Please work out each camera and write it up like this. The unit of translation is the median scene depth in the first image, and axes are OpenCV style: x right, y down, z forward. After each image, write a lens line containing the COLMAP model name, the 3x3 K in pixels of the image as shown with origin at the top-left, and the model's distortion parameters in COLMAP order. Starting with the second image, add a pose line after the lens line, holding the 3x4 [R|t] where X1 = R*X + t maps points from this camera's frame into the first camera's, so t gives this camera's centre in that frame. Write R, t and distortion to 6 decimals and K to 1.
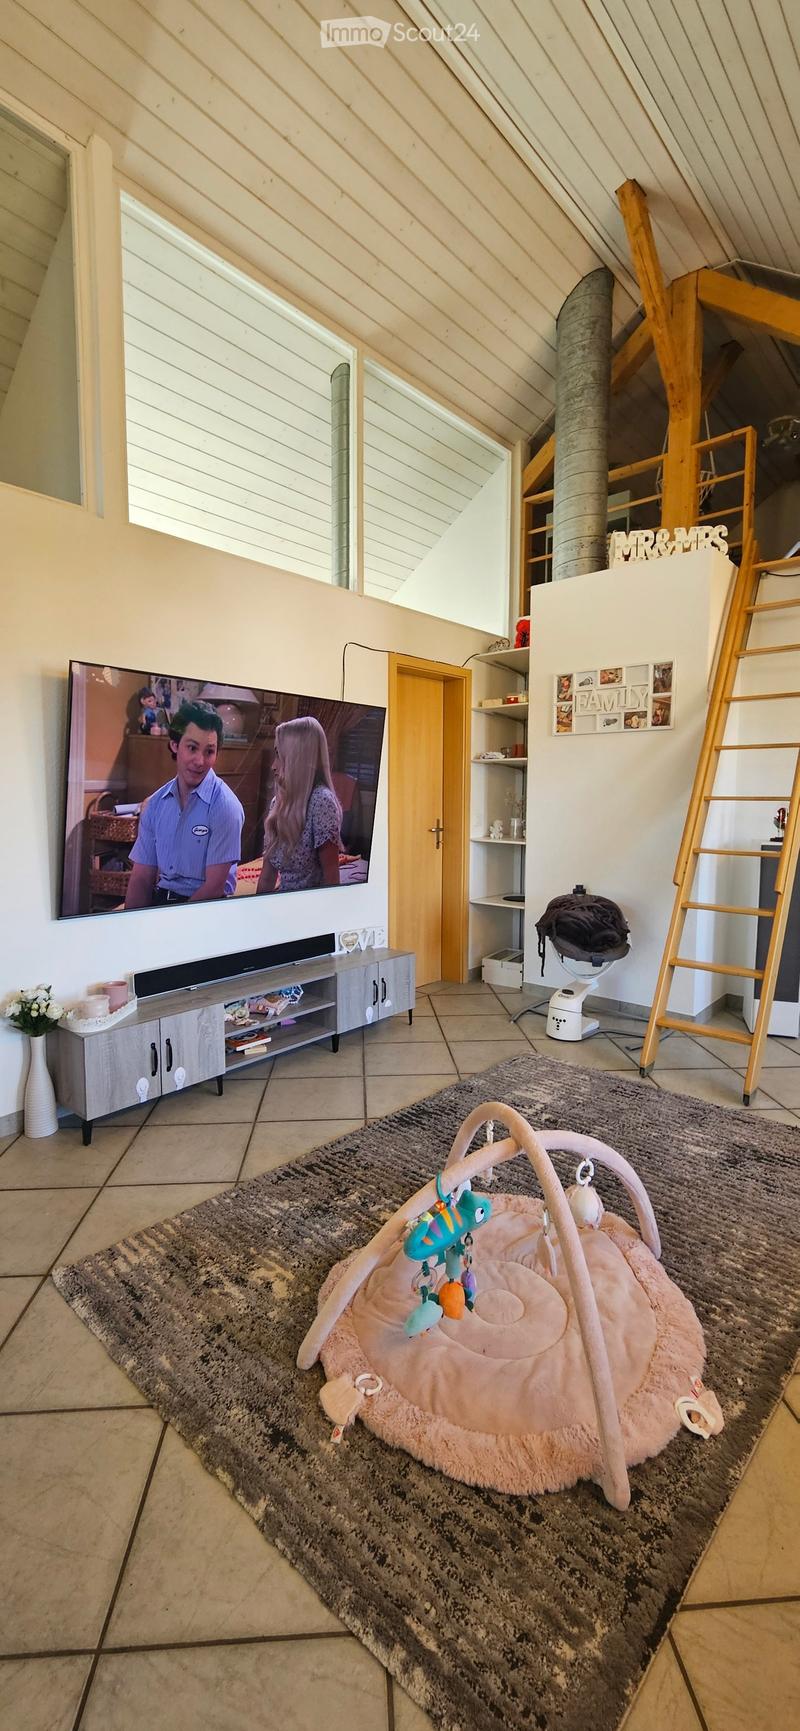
lens RADIAL K [[714.7, 0, 399.5], [0, 714.7, 865.1], [0, 0, 1]] dist [-0.016697, -0.000417]
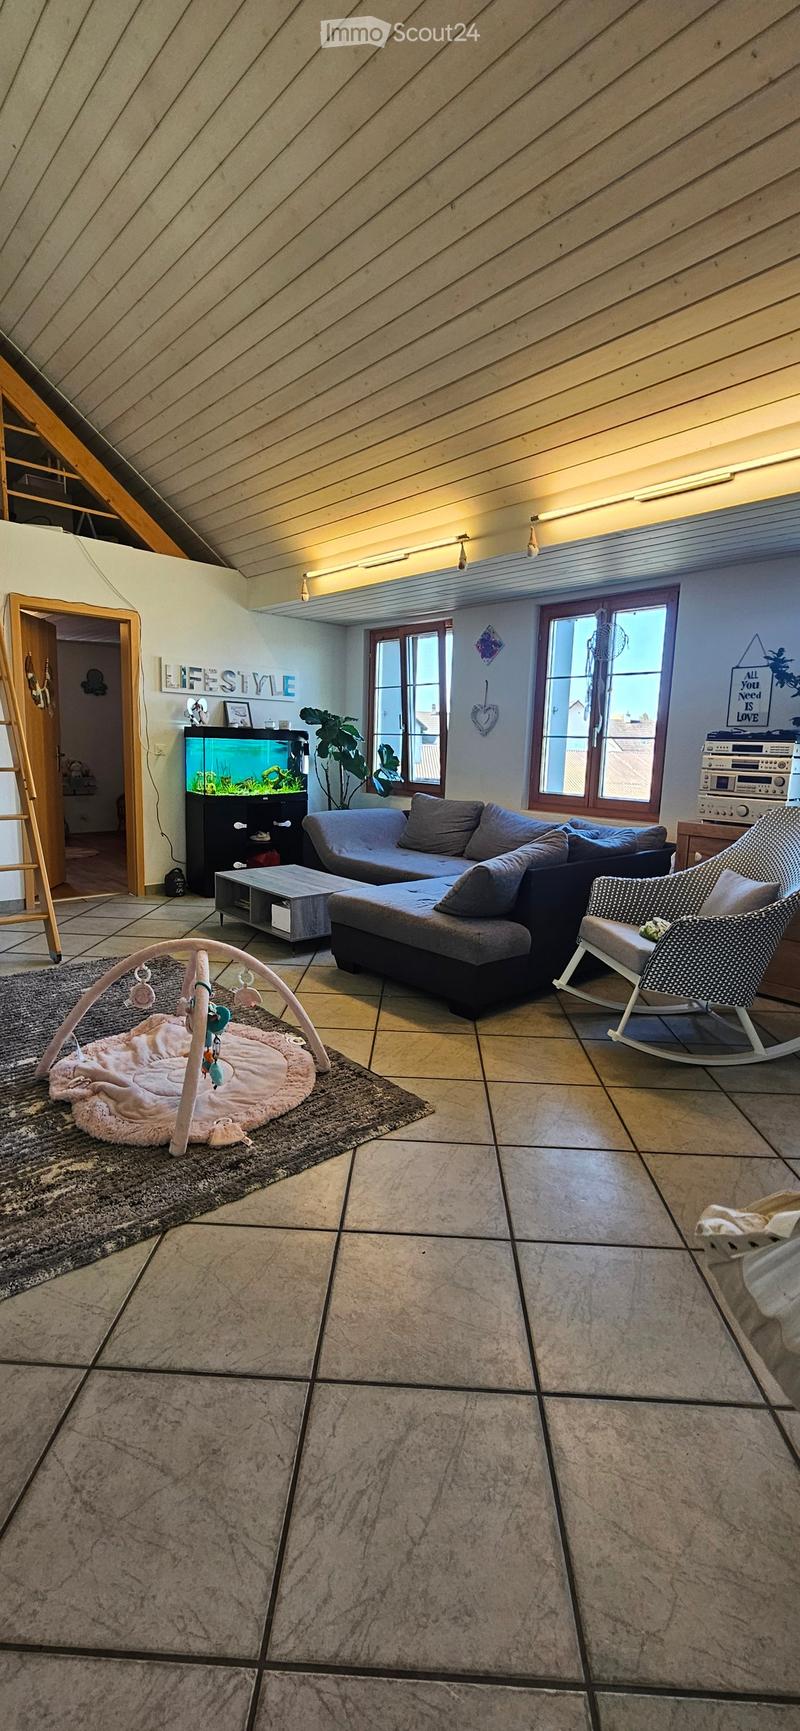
lens RADIAL K [[714.7, 0, 405.8], [0, 714.7, 855.3], [0, 0, 1]] dist [-0.016697, -0.000417]
pose [[0.097382, -0.155823, 0.982973, -1.491154], [0.062074, 0.986695, 0.150264, -0.031152], [-0.993309, 0.046384, 0.105759, 0.455001]]
